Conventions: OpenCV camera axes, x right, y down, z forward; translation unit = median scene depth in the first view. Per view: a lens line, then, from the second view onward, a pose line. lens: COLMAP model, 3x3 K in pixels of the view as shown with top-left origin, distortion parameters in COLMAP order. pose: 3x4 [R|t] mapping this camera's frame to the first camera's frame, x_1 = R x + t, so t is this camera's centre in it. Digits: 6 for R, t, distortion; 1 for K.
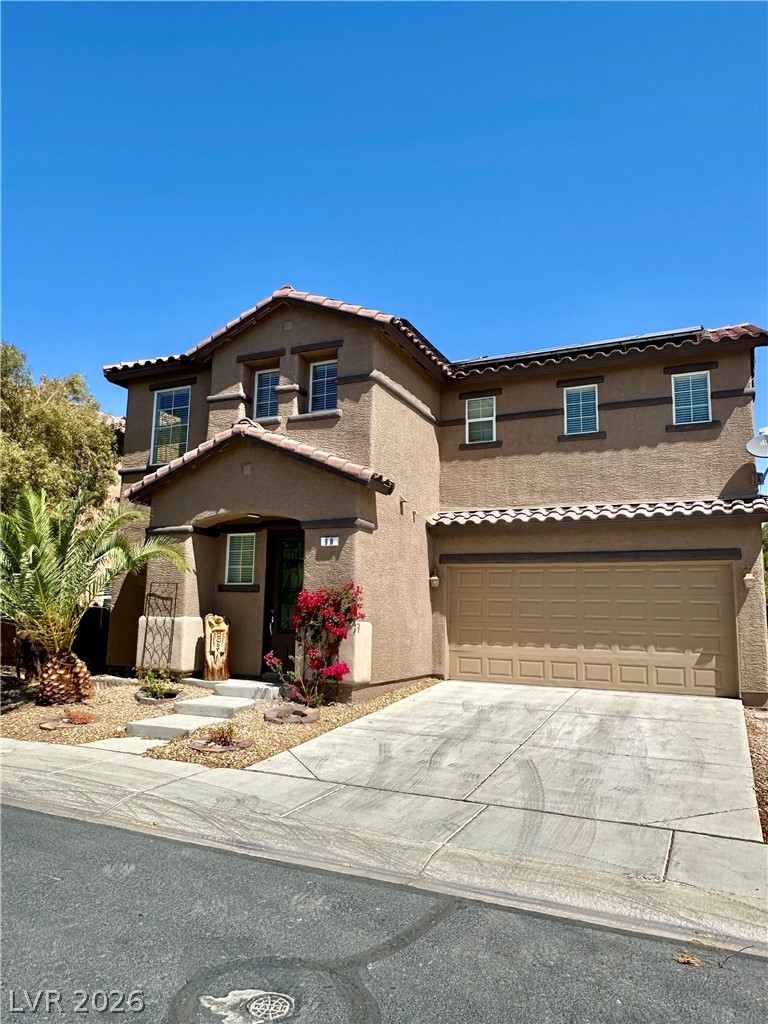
lens RADIAL K [[697.1, 0, 384.0], [0, 697.1, 512.0], [0, 0, 1]] dist [0.000401, 0.007166]
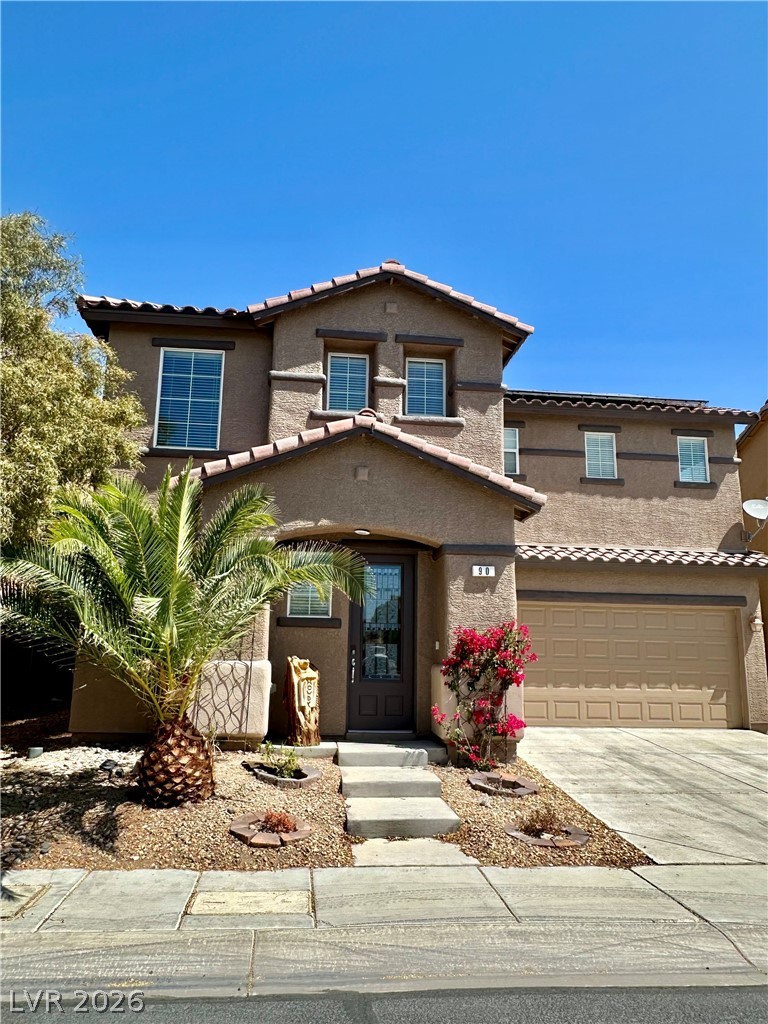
lens RADIAL K [[697.1, 0, 384.0], [0, 697.1, 512.0], [0, 0, 1]] dist [0.000401, 0.007166]
pose [[0.855685, 0.098776, 0.507982, -0.565093], [-0.077693, 0.995010, -0.062605, 0.030444], [-0.511631, 0.014103, 0.859090, 0.300125]]
